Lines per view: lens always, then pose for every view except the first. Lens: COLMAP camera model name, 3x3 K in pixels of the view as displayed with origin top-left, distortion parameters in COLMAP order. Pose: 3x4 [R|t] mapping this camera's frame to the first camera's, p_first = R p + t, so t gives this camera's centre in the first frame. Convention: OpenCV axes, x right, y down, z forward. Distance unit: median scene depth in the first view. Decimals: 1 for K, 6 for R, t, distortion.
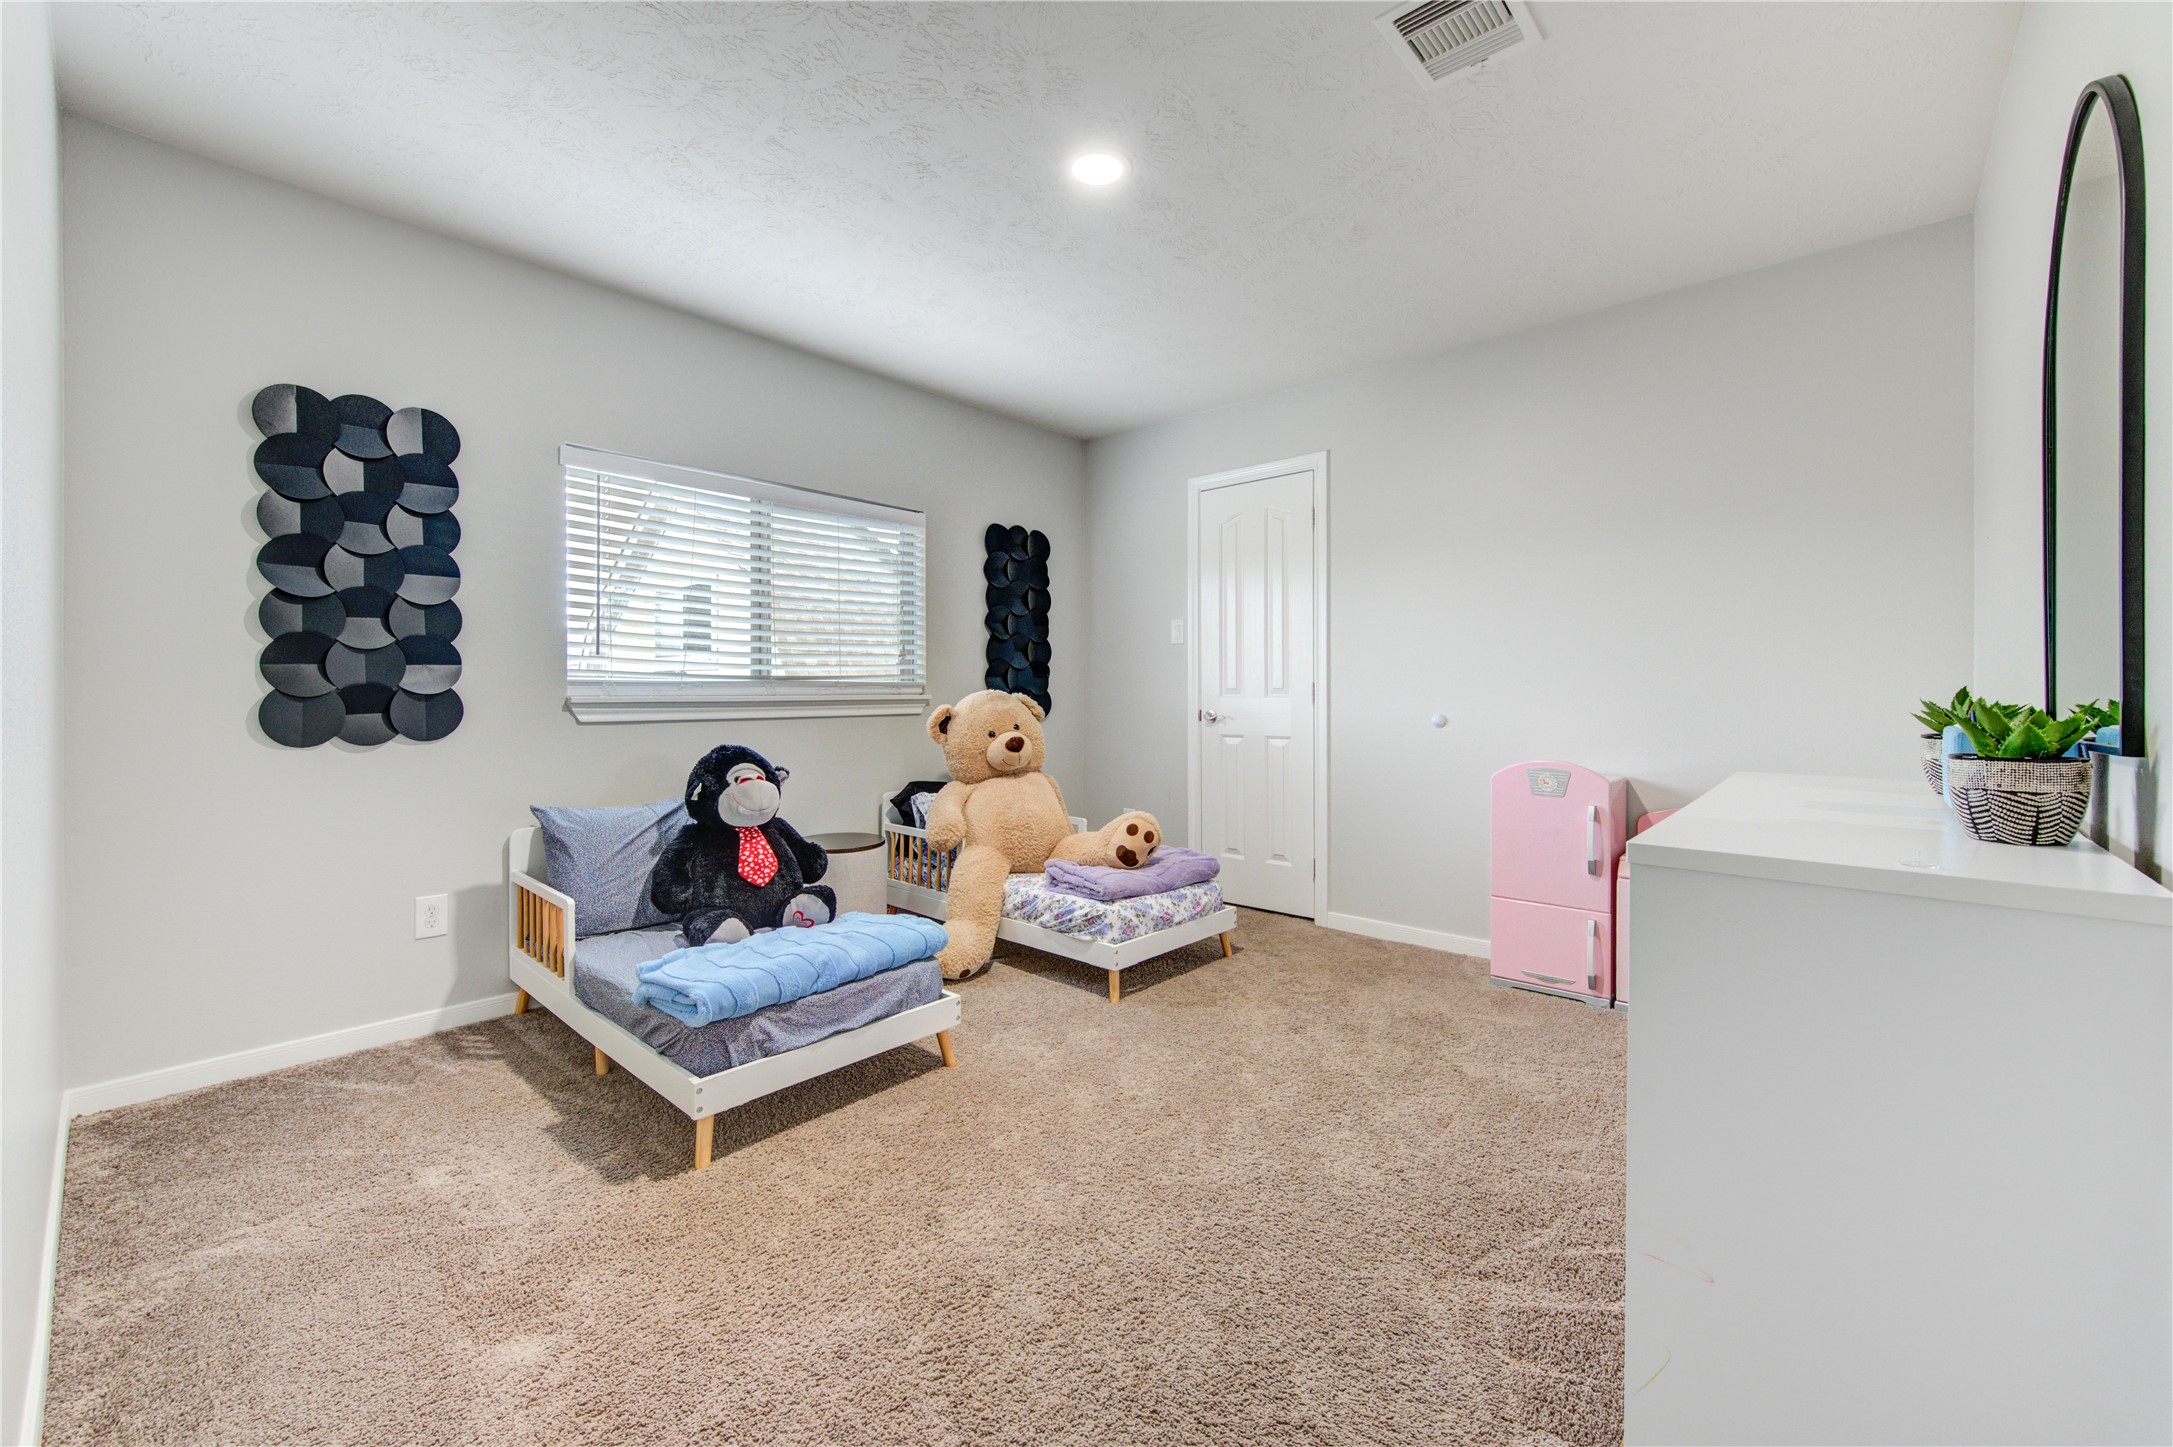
lens RADIAL K [[862.4, 0, 1094.6], [0, 862.4, 728.9], [0, 0, 1]] dist [0.000524, -0.000044]
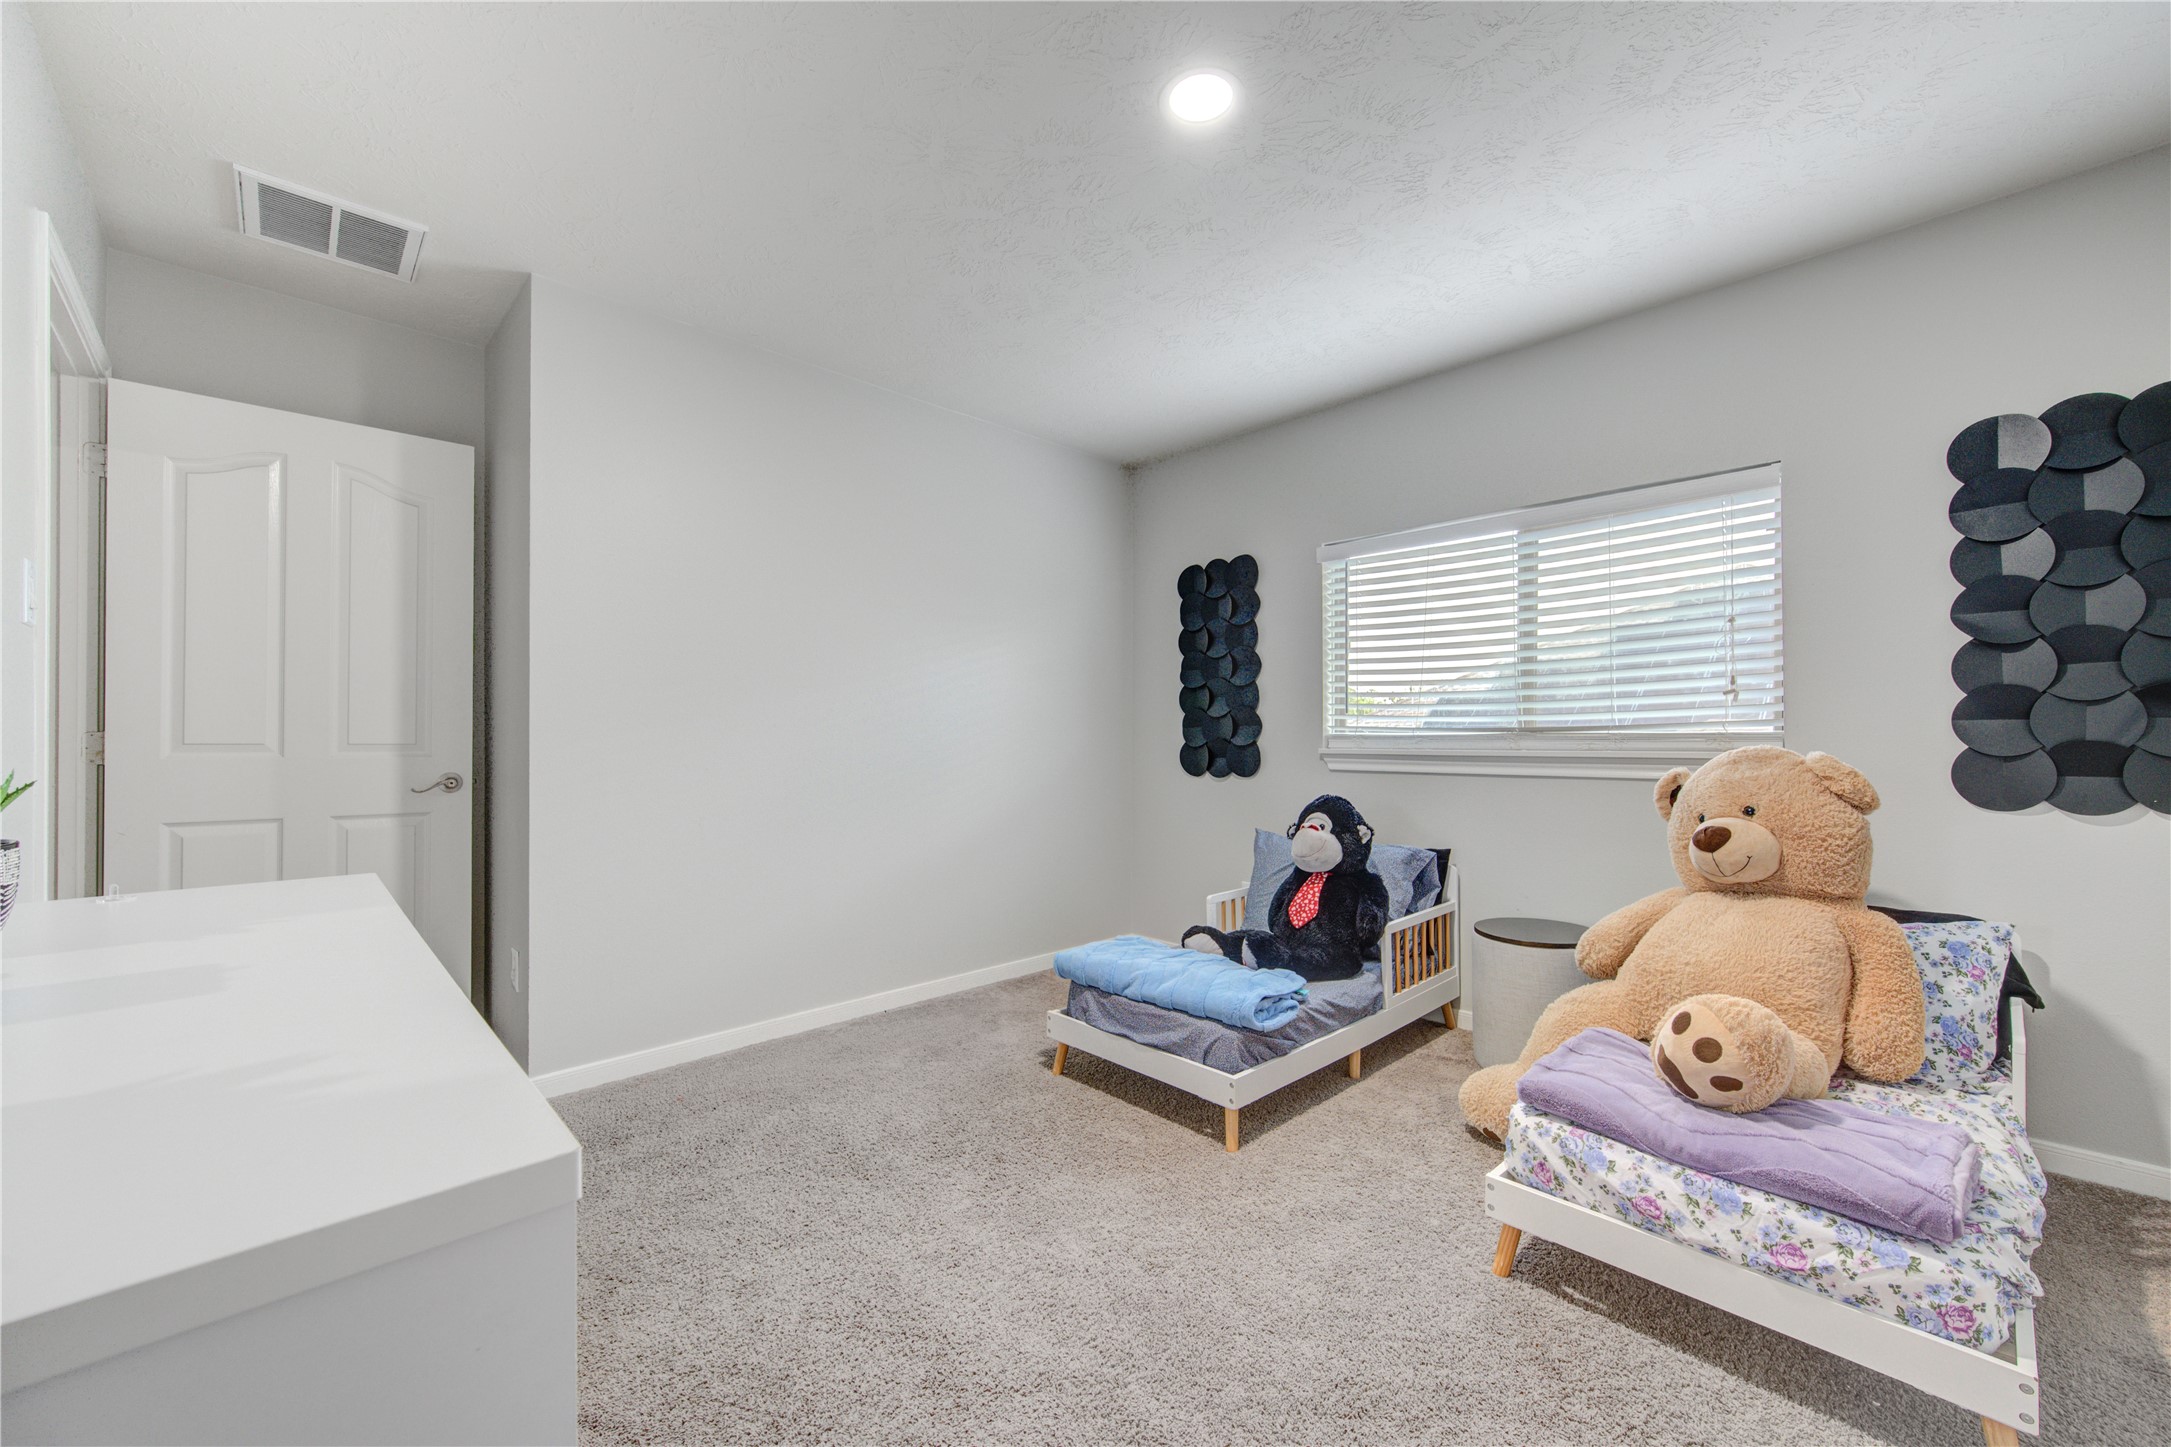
lens RADIAL K [[861.6, 0, 1093.6], [0, 861.6, 728.9], [0, 0, 1]] dist [0.000524, -0.000044]
pose [[-0.079093, -0.015149, -0.996752, 0.579806], [-0.050506, 0.998661, -0.011171, -0.031341], [0.995587, 0.049458, -0.079752, 0.687109]]
